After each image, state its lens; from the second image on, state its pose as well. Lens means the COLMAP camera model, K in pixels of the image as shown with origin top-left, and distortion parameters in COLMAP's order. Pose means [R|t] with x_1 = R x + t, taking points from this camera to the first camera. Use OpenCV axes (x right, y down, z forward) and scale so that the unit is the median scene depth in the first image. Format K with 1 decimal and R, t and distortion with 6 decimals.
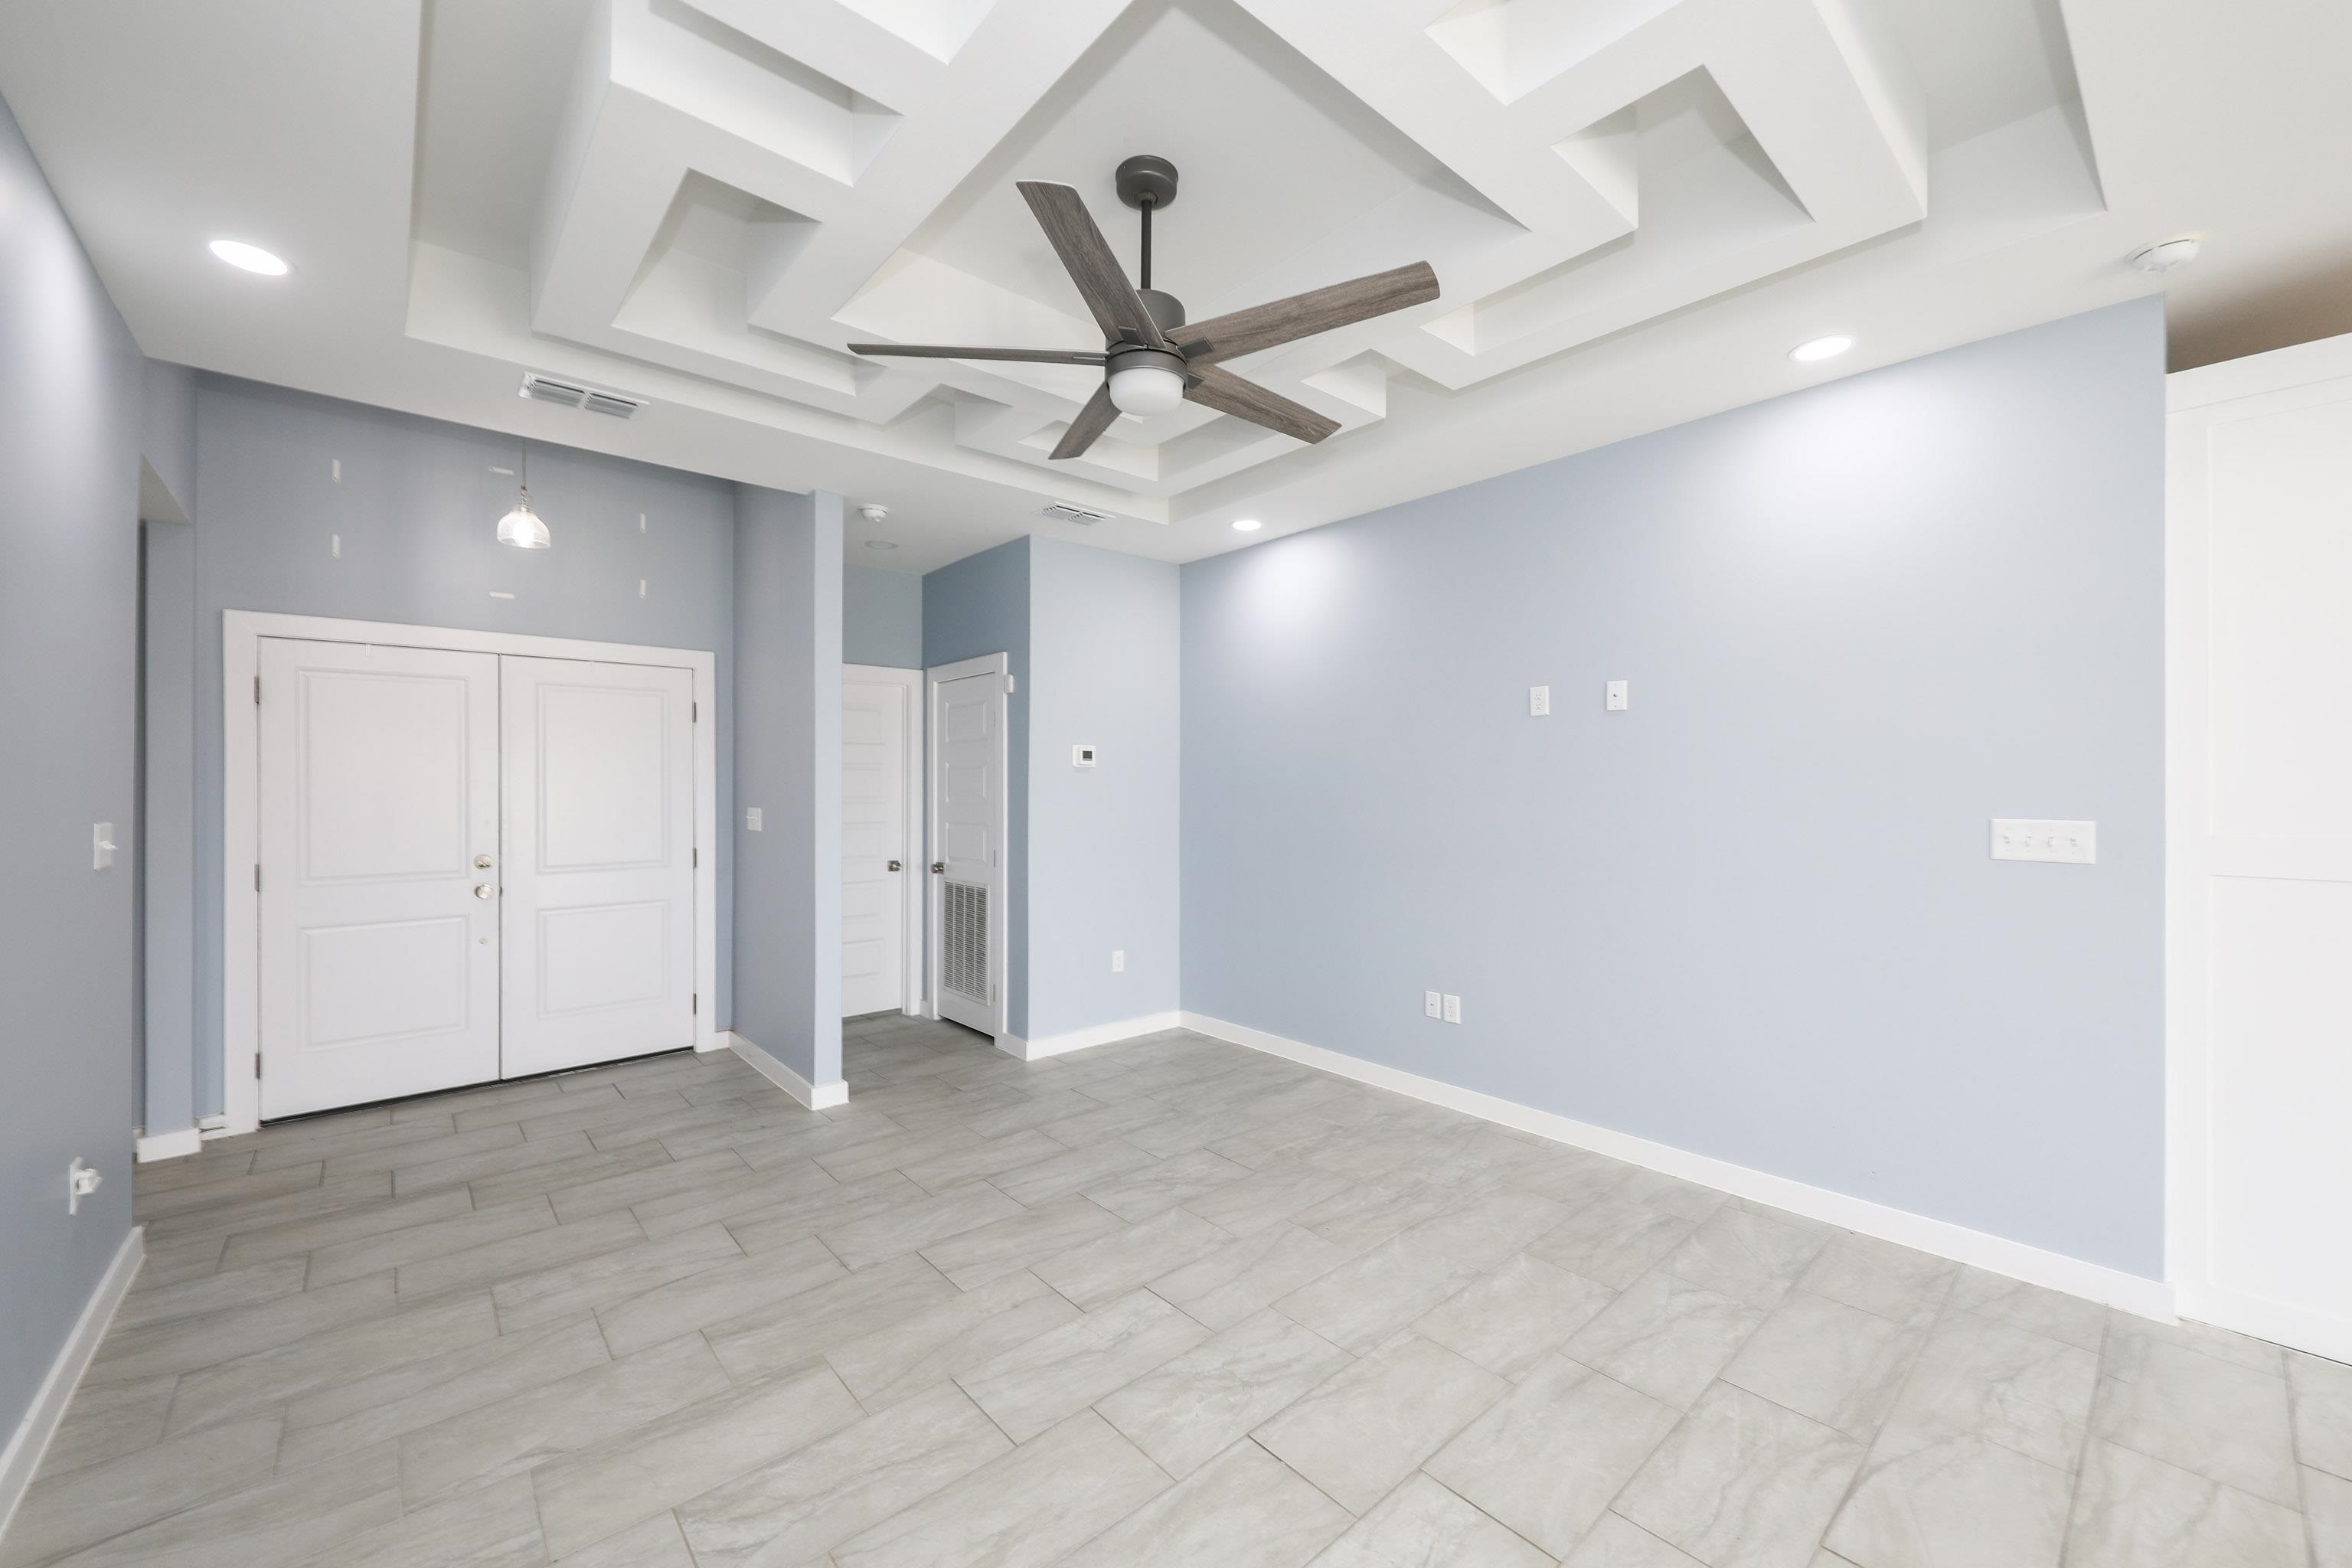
lens RADIAL K [[891.6, 0, 1139.1], [0, 891.6, 789.2], [0, 0, 1]] dist [0.001874, -0.003008]
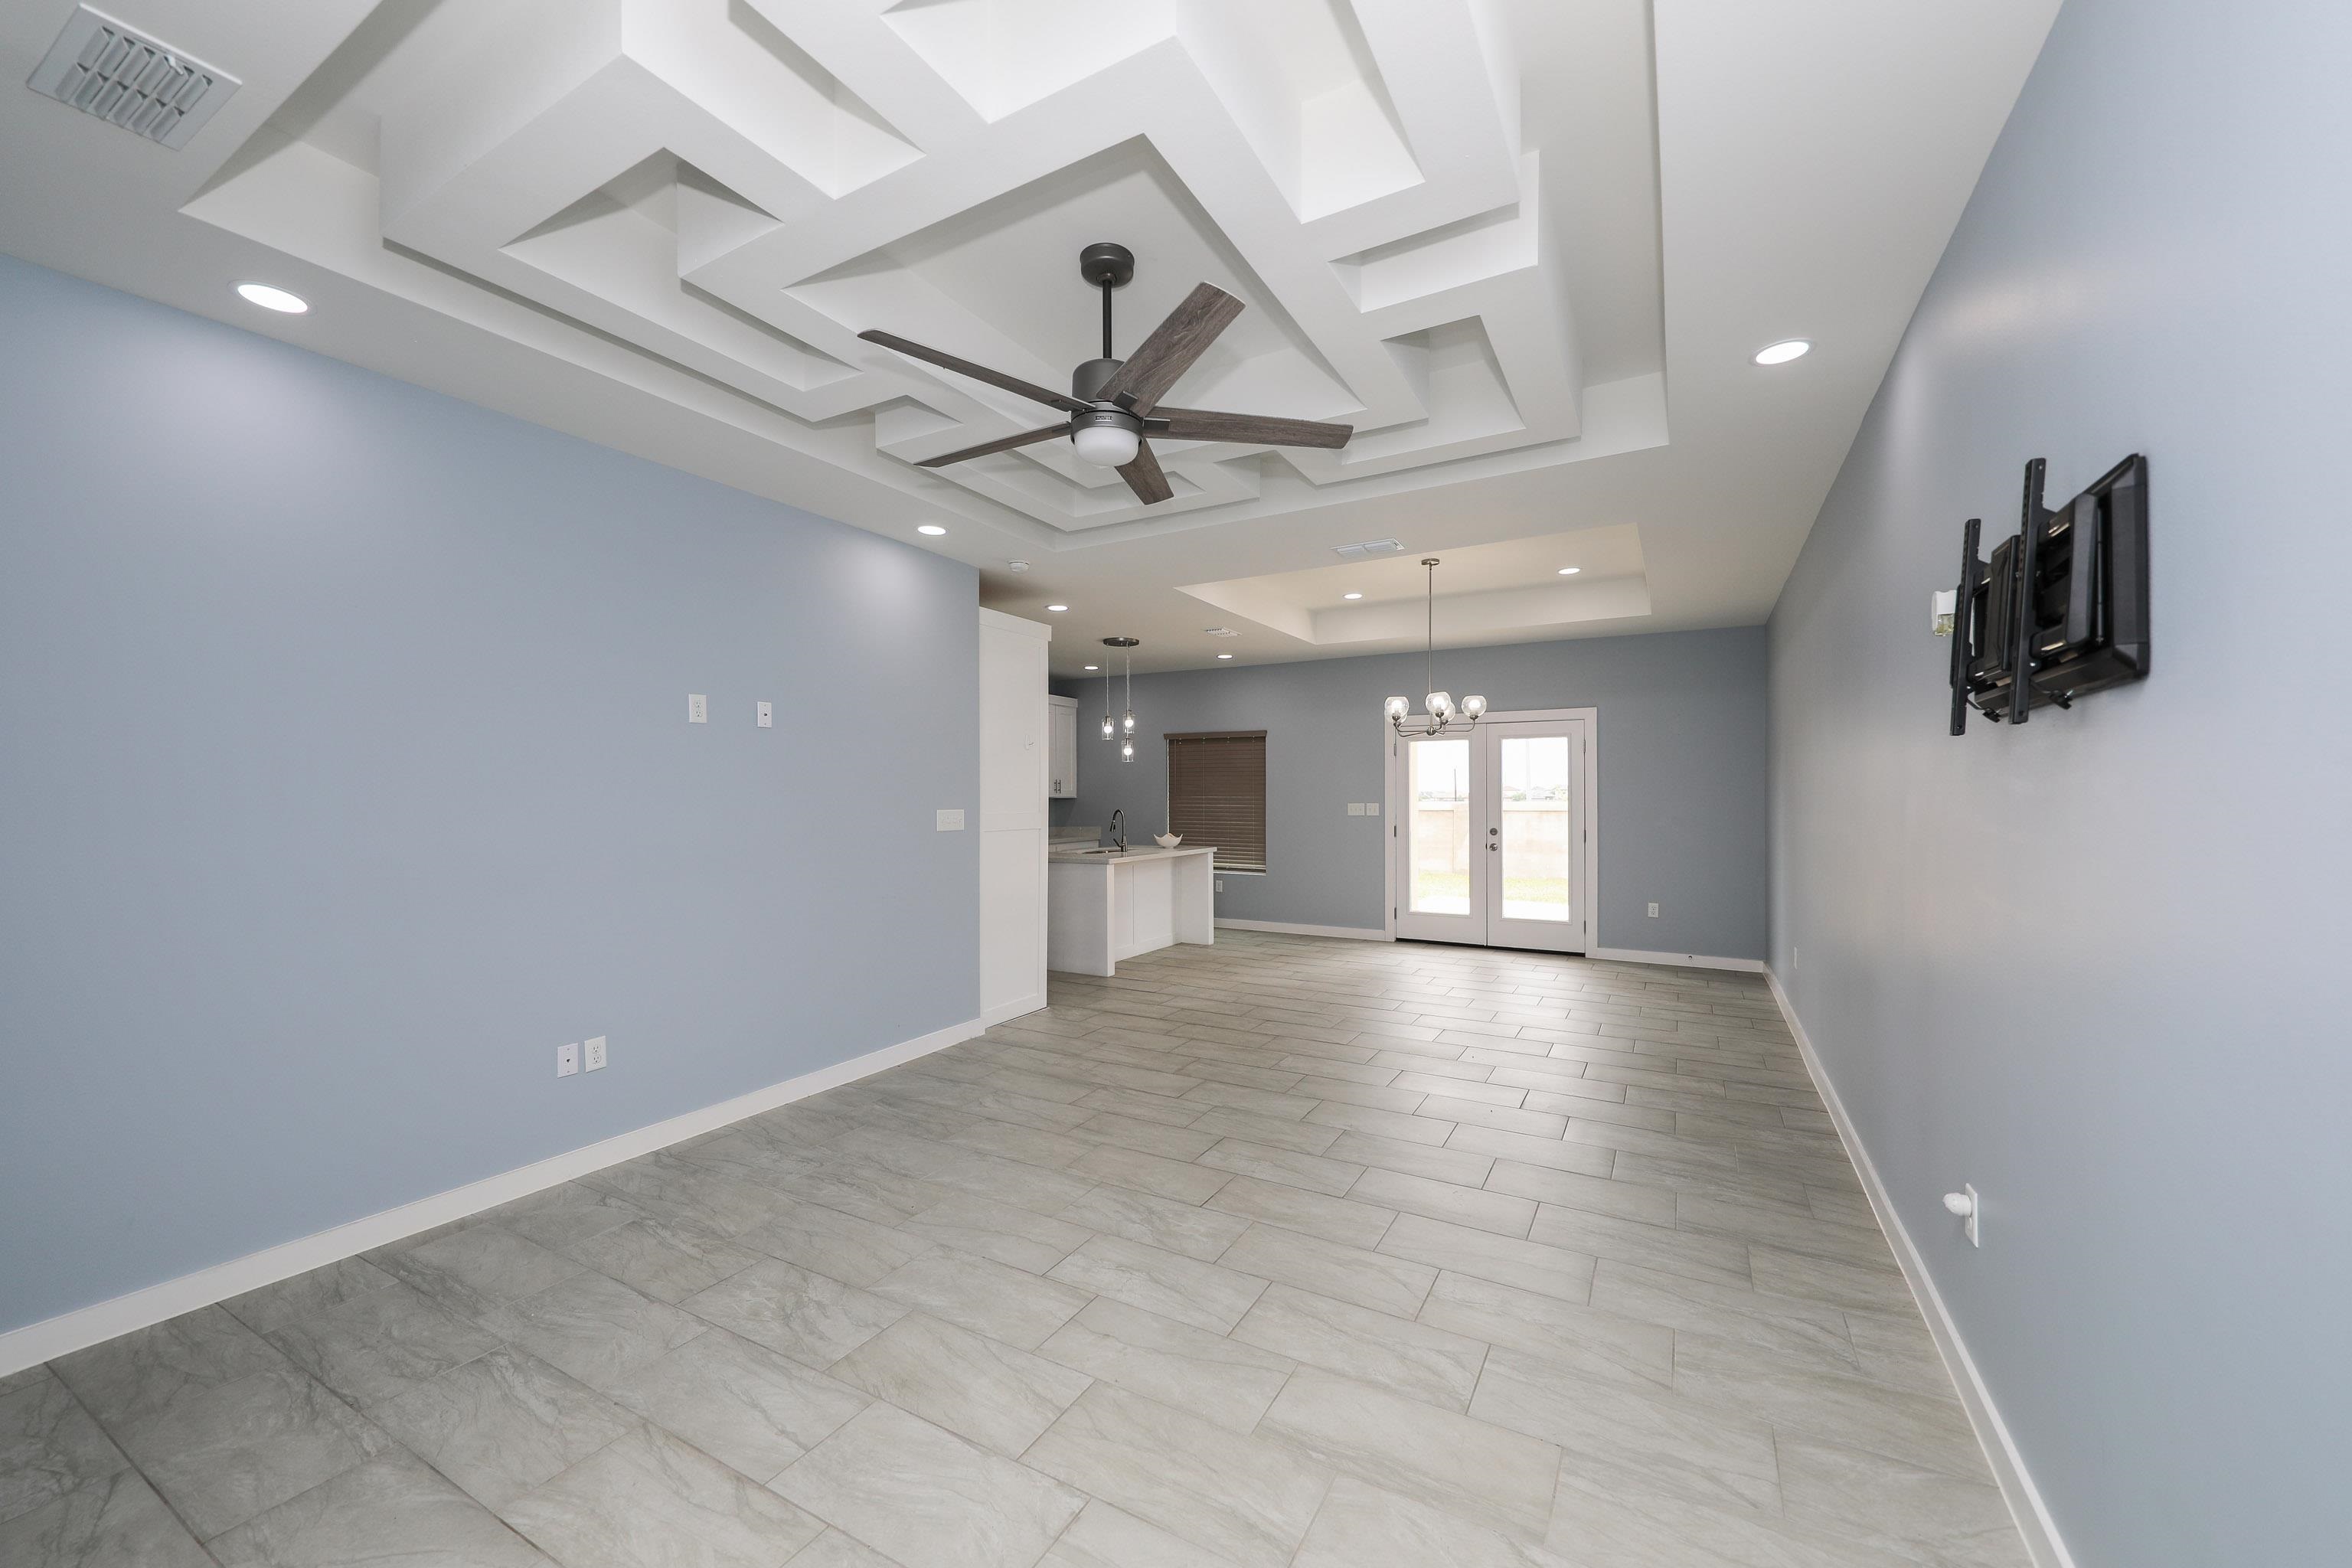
lens RADIAL K [[891.6, 0, 1198.7], [0, 891.6, 794.9], [0, 0, 1]] dist [0.001874, -0.003008]
pose [[-0.369947, -0.000549, 0.929053, -0.906162], [0.004272, 0.999988, 0.002292, -0.000288], [-0.929043, 0.004817, -0.369941, 1.076569]]
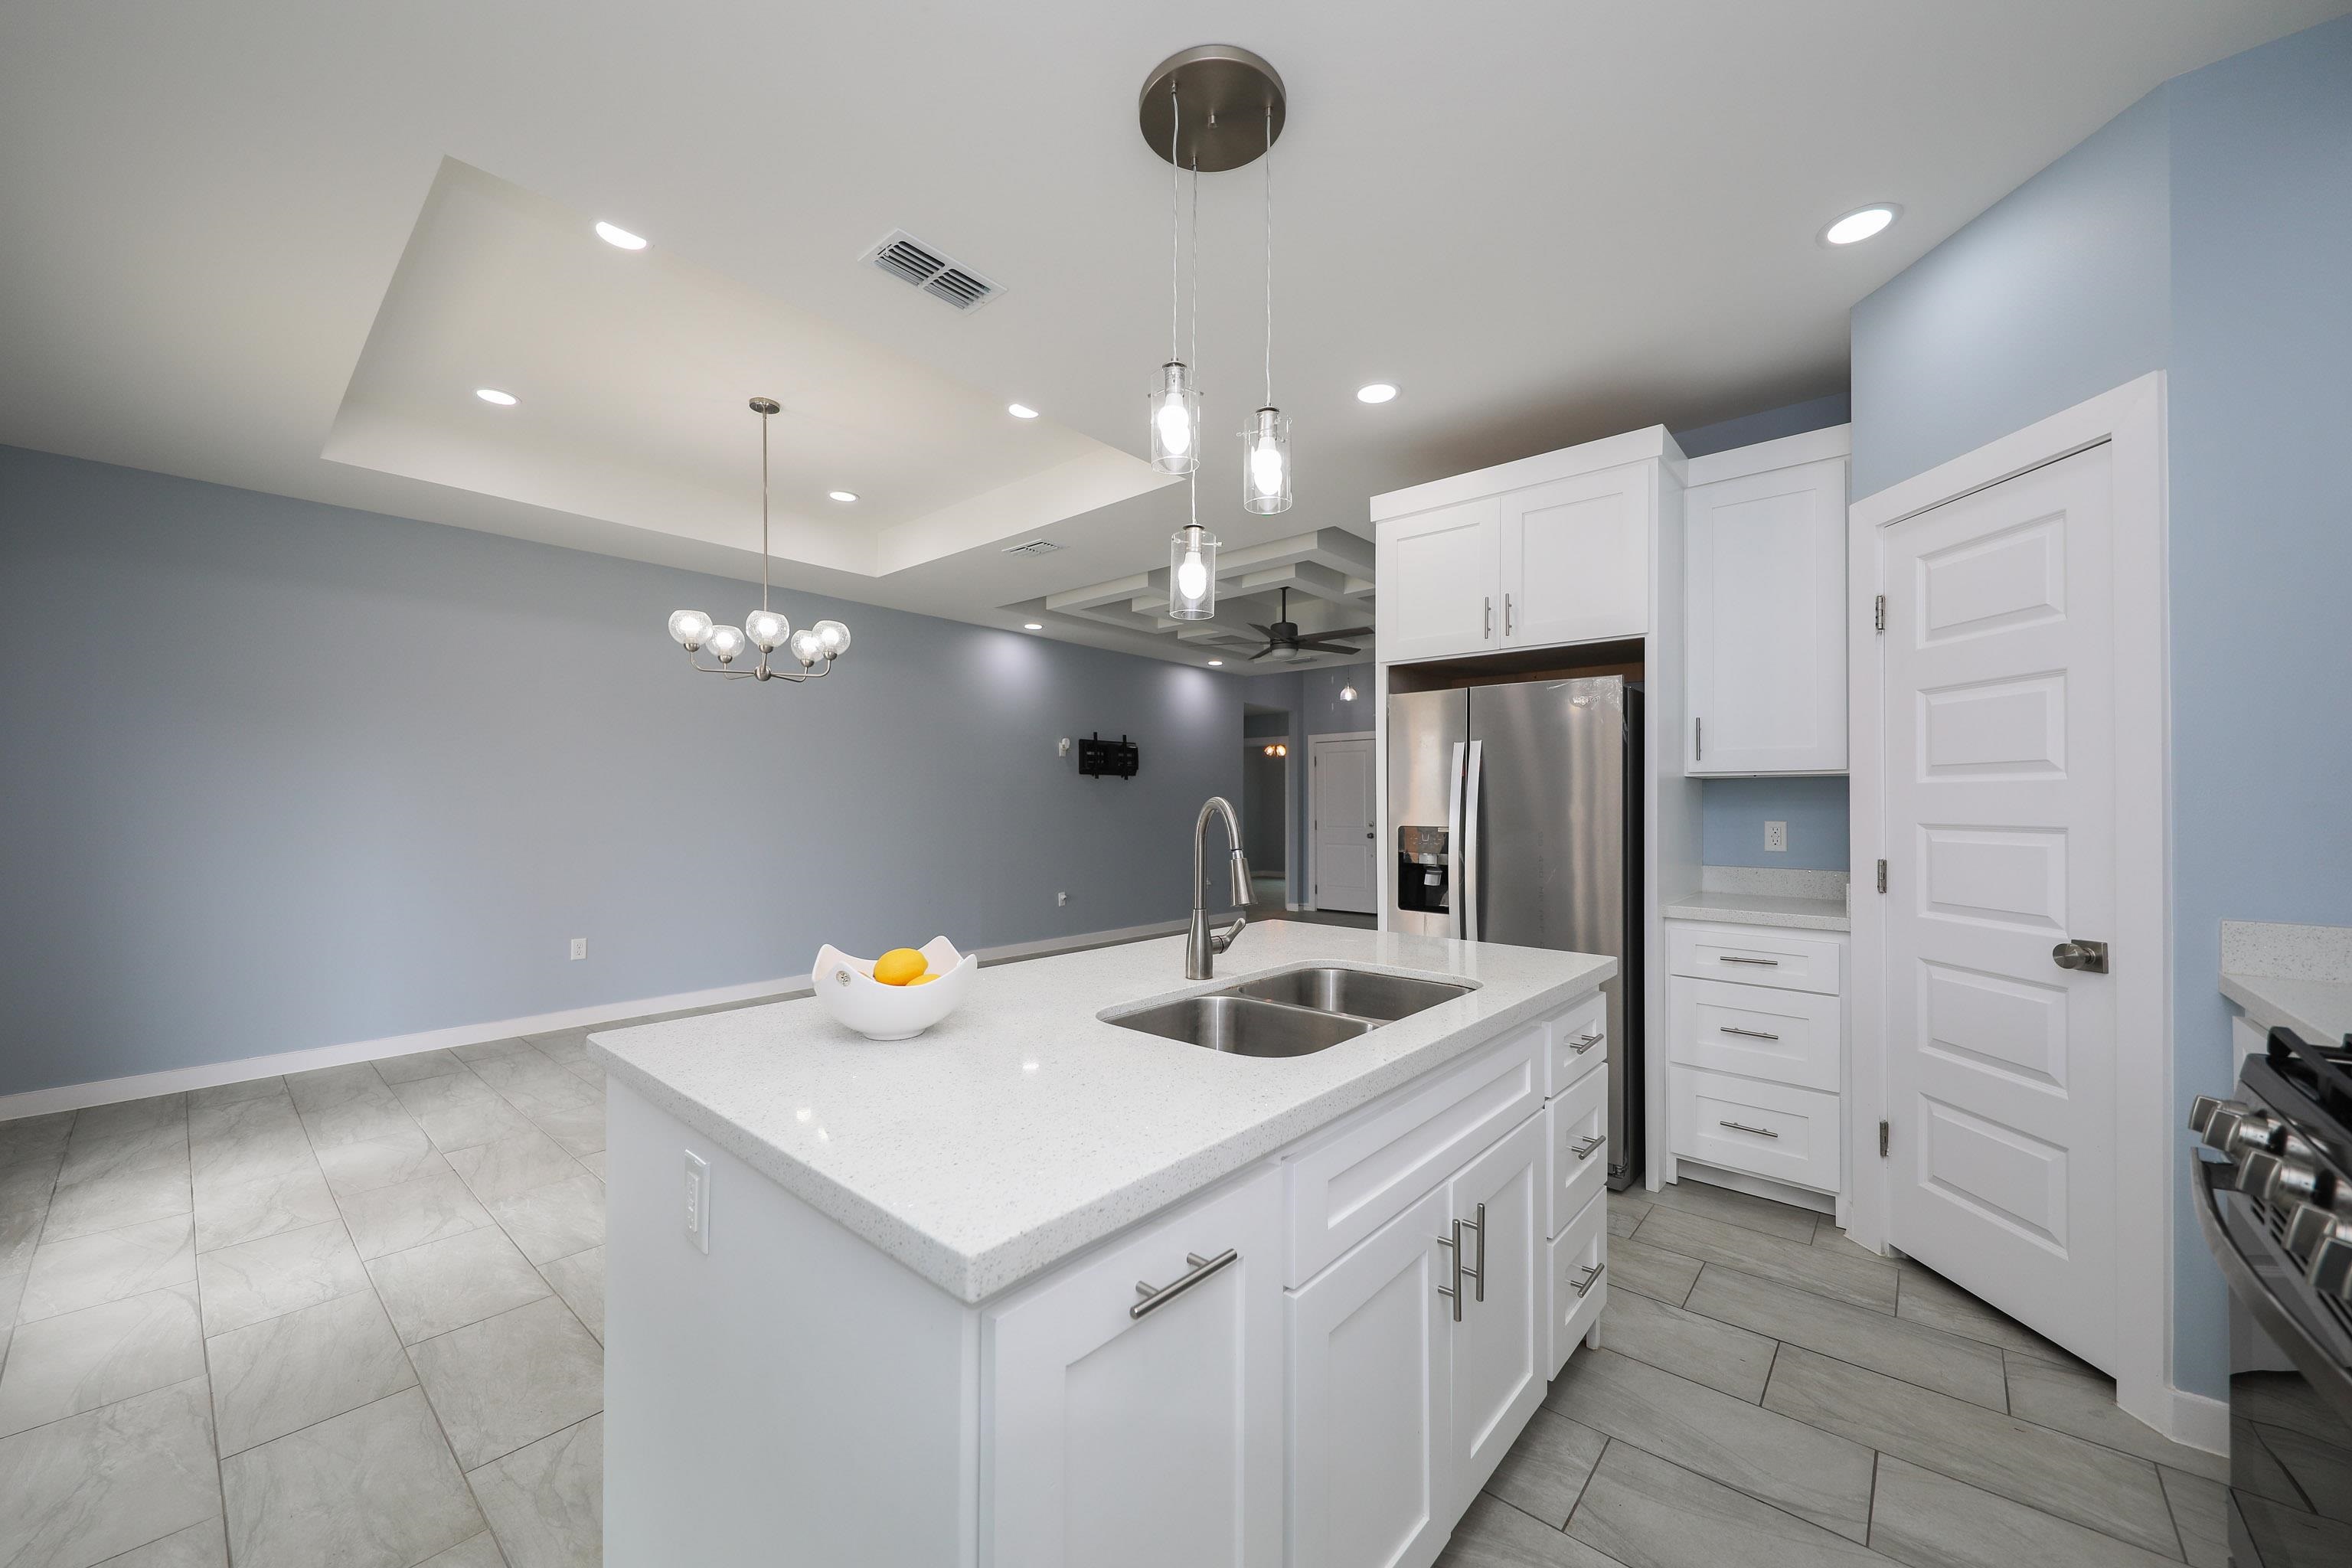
lens RADIAL K [[891.6, 0, 1167.5], [0, 891.6, 770.2], [0, 0, 1]] dist [0.001874, -0.003008]
pose [[0.135819, -0.041799, -0.989851, 2.340590], [-0.004590, 0.999072, -0.042818, 0.056004], [0.990723, 0.010359, 0.135502, 0.180545]]
